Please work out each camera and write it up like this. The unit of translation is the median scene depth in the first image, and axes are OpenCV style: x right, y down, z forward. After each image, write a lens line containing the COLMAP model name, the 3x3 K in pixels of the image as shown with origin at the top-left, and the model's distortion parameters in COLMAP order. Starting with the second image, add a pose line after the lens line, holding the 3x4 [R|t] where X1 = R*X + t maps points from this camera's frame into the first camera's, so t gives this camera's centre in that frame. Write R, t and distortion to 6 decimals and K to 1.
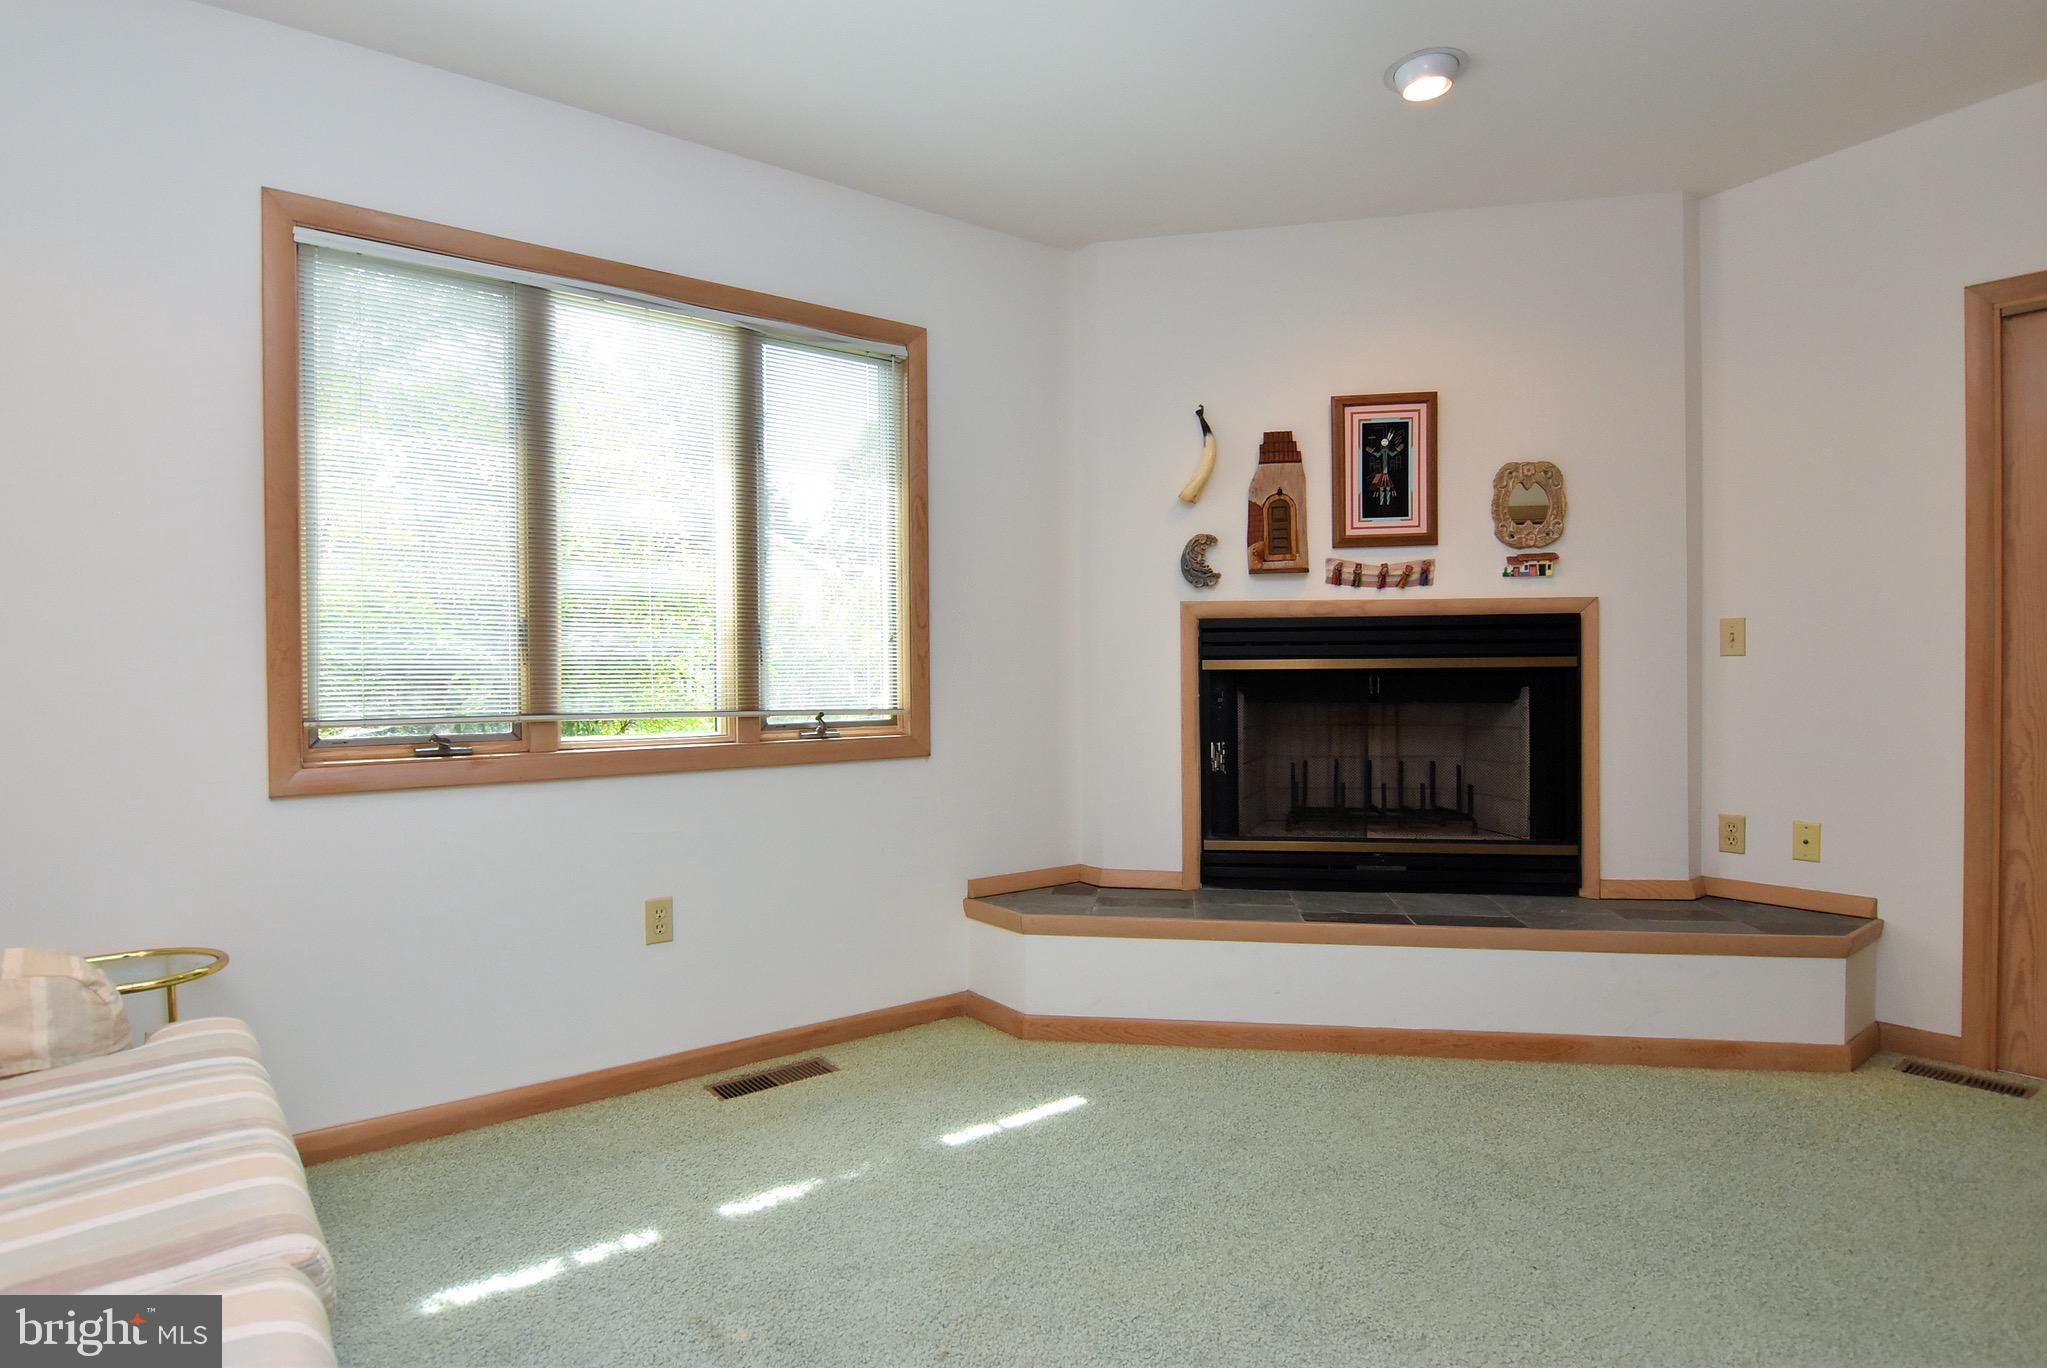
lens RADIAL K [[1087.2, 0, 1030.3], [0, 1087.2, 684.4], [0, 0, 1]] dist [0.006994, -0.021386]
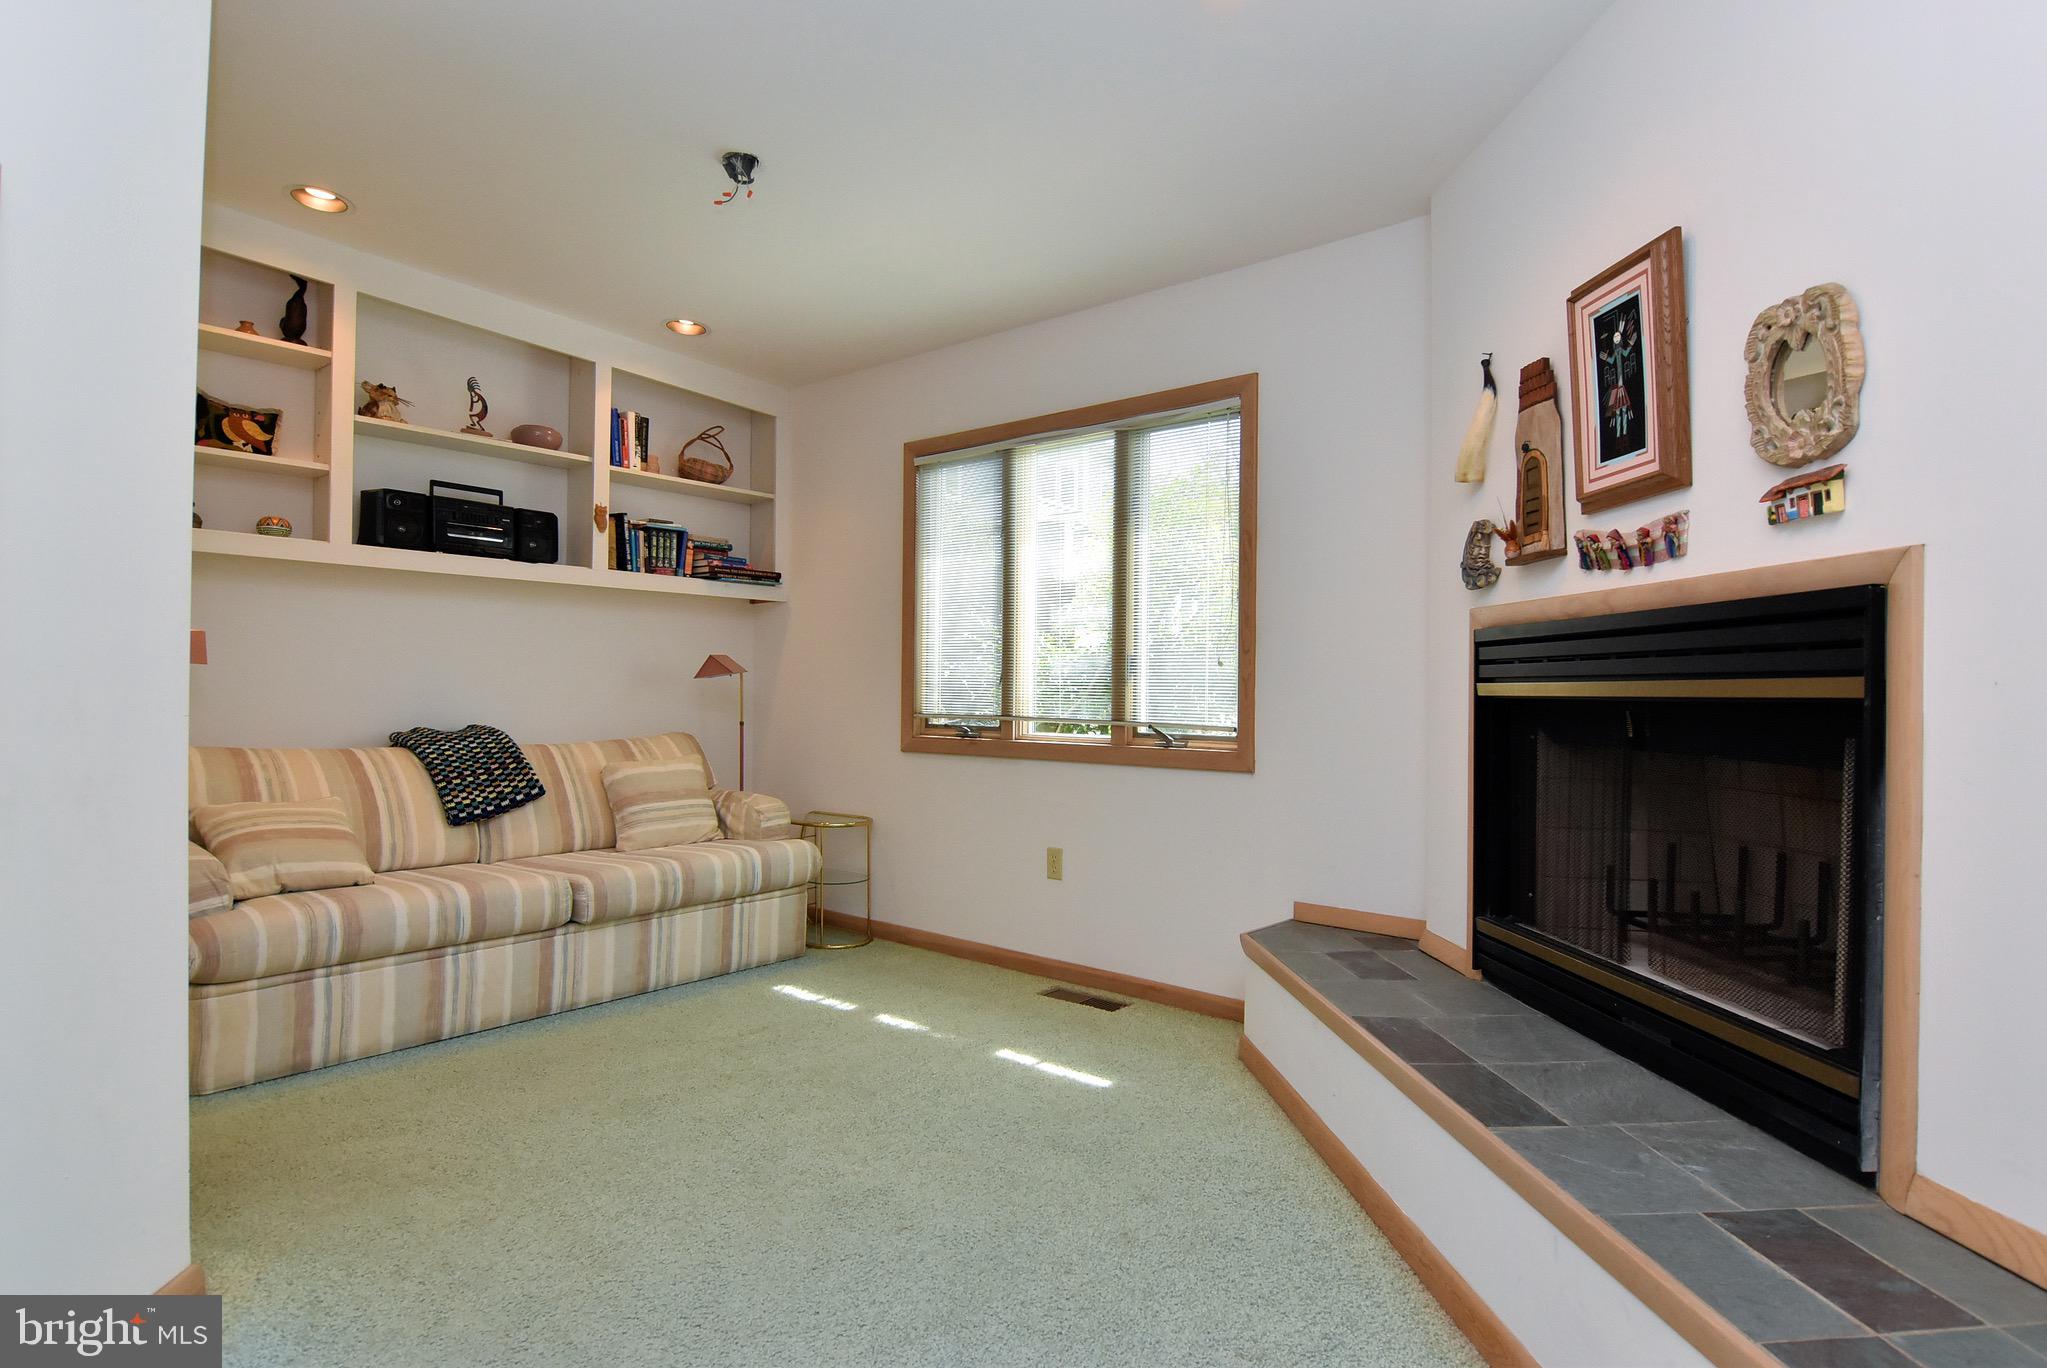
lens RADIAL K [[1087.2, 0, 1030.3], [0, 1087.2, 684.4], [0, 0, 1]] dist [0.006994, -0.021386]
pose [[0.216393, 0.003521, -0.976300, 0.874763], [-0.023728, 0.999717, -0.001653, -0.013199], [0.976018, 0.023523, 0.216416, 0.542512]]
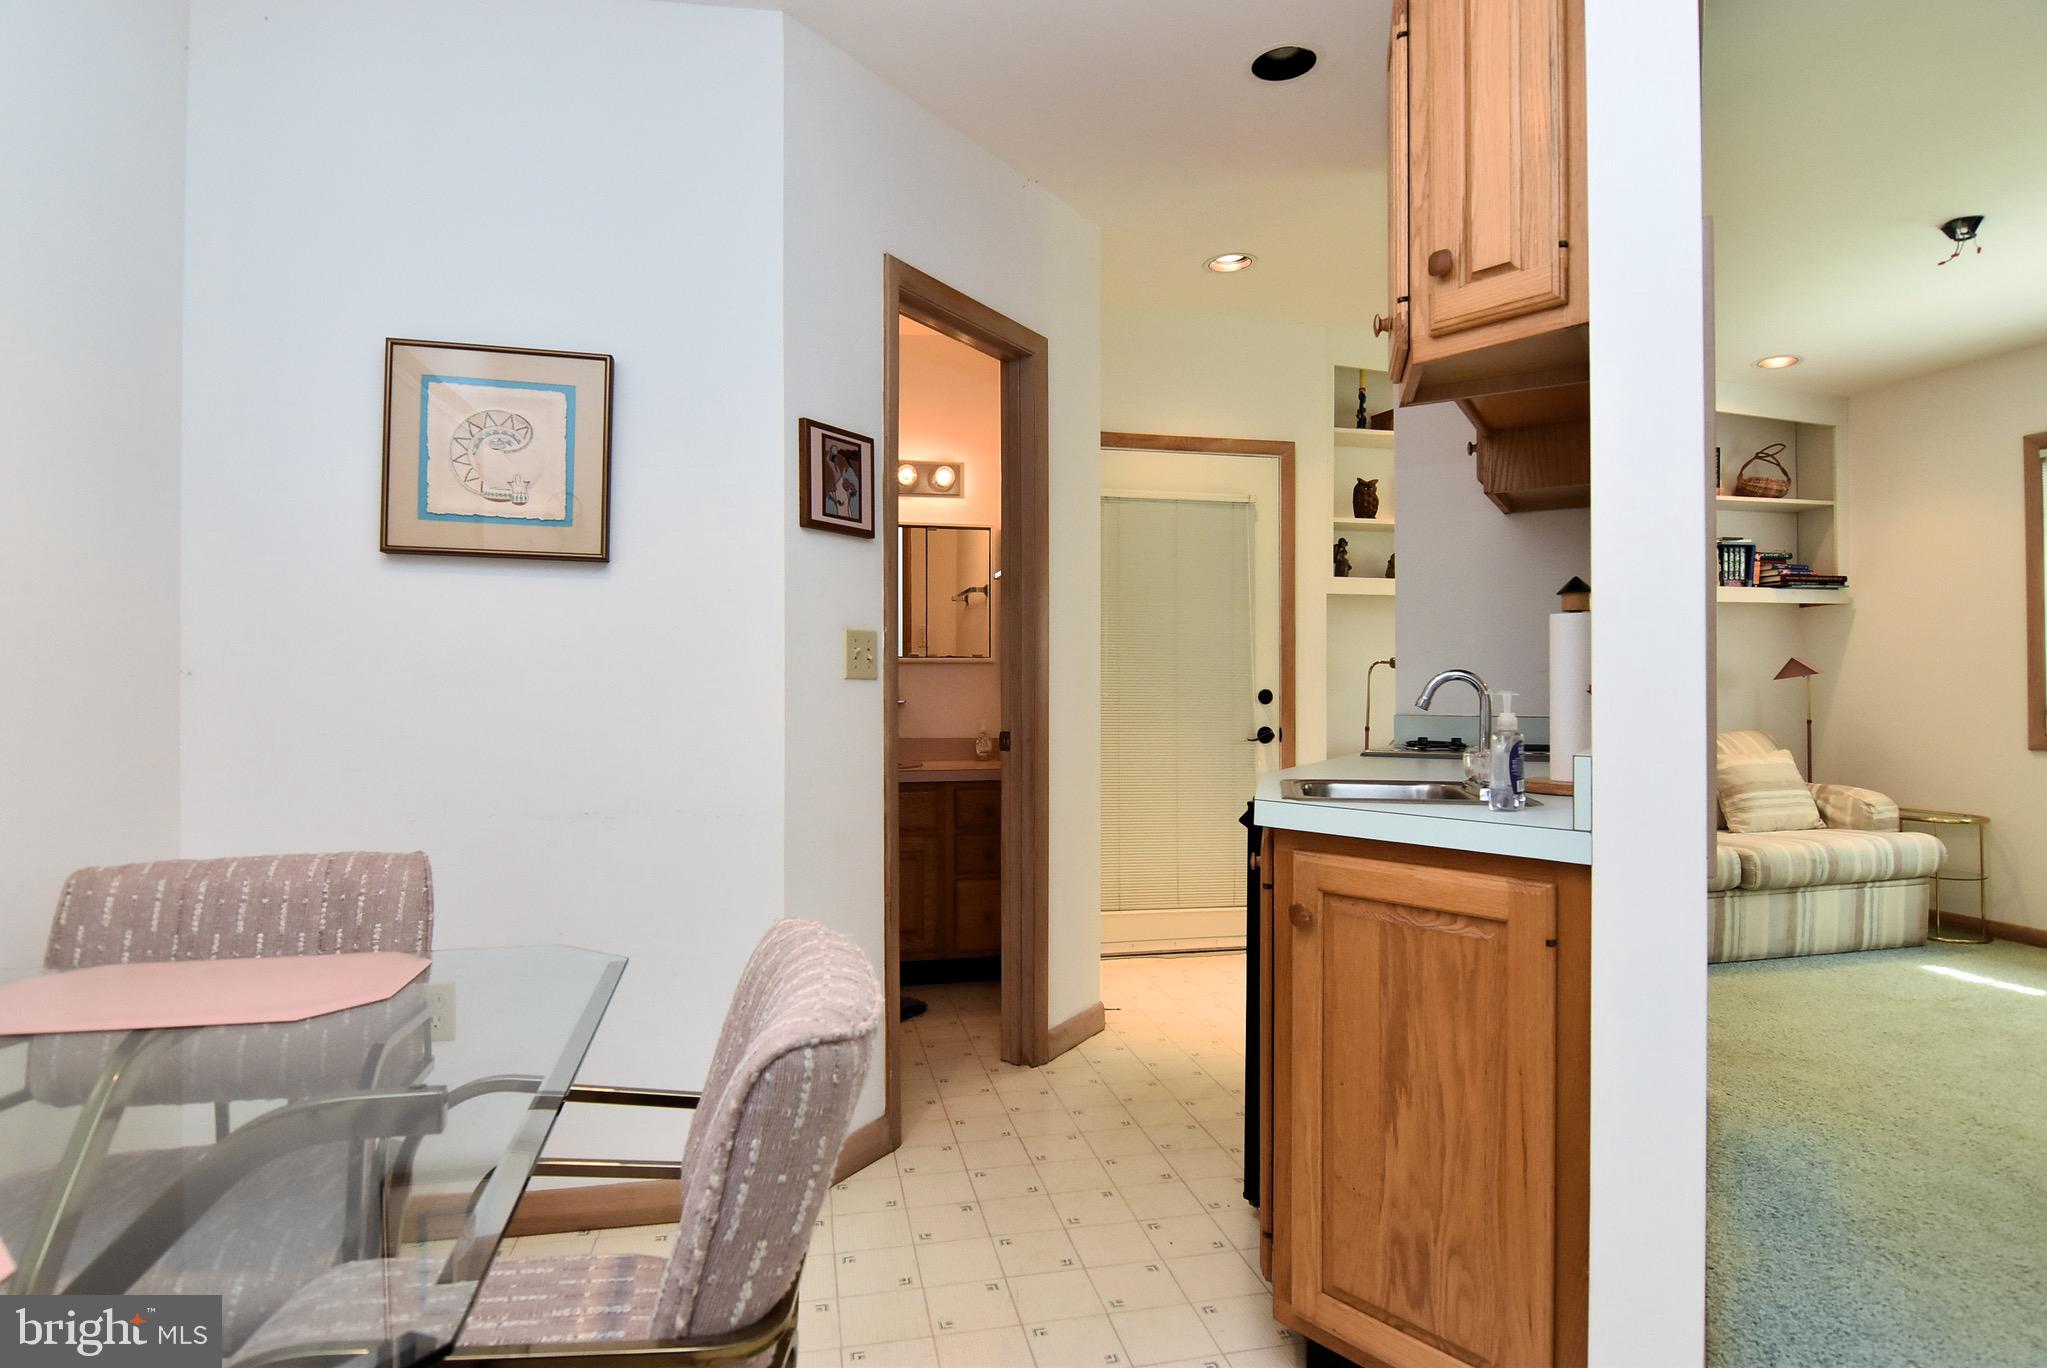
lens RADIAL K [[1094.3, 0, 1023.5], [0, 1094.3, 684.0], [0, 0, 1]] dist [-0.026587, 0.000206]
pose [[-0.428860, 0.003159, -0.903366, 1.218854], [-0.004888, 0.999971, 0.005818, -0.010955], [0.903358, 0.006910, -0.428832, 0.136795]]
